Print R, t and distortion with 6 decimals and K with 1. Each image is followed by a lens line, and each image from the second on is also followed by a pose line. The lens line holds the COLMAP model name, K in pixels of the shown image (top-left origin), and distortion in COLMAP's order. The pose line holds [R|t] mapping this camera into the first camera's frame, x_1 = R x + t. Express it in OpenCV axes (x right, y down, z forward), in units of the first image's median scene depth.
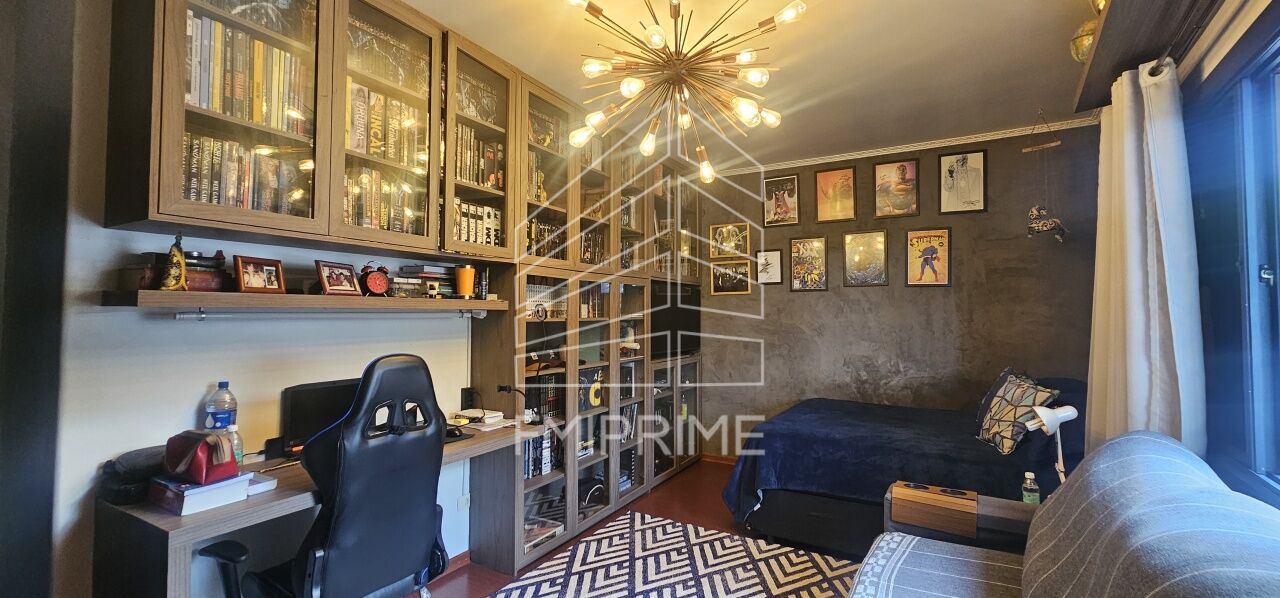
lens RADIAL K [[520.9, 0, 640.0], [0, 520.9, 289.6], [0, 0, 1]] dist [0.000451, -0.000185]
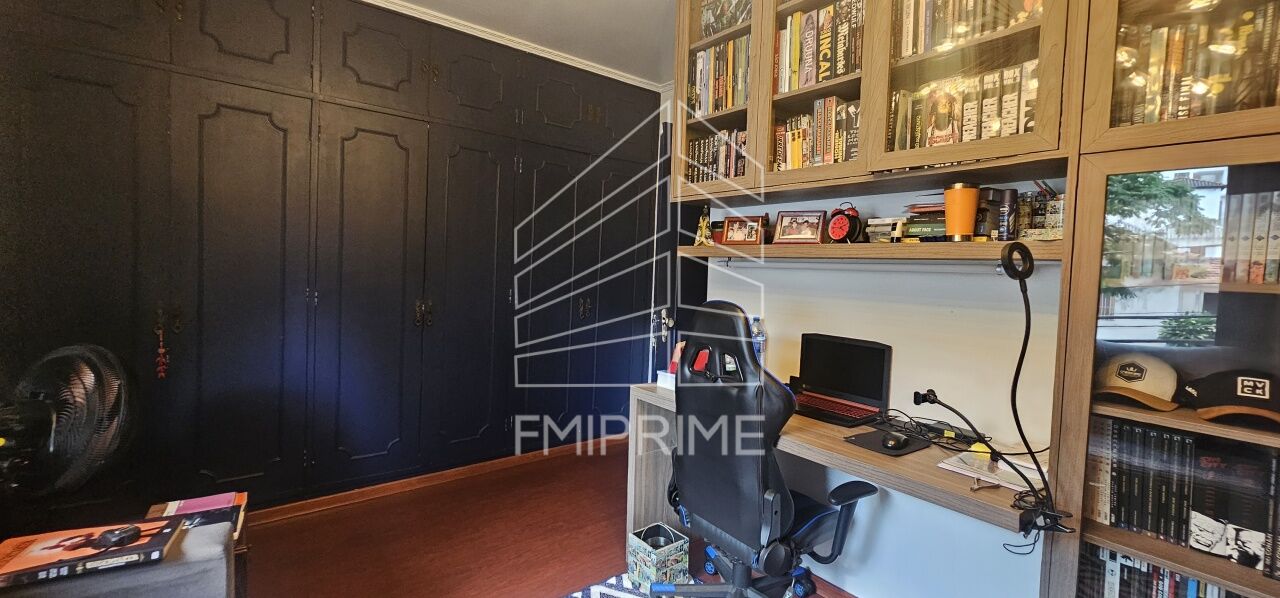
lens RADIAL K [[520.9, 0, 640.0], [0, 520.9, 289.6], [0, 0, 1]] dist [0.000451, -0.000185]
pose [[-0.373024, 0.021819, -0.927565, 0.420347], [0.004011, 0.999752, 0.021904, 0.070231], [0.927813, 0.004450, -0.373019, 1.039362]]
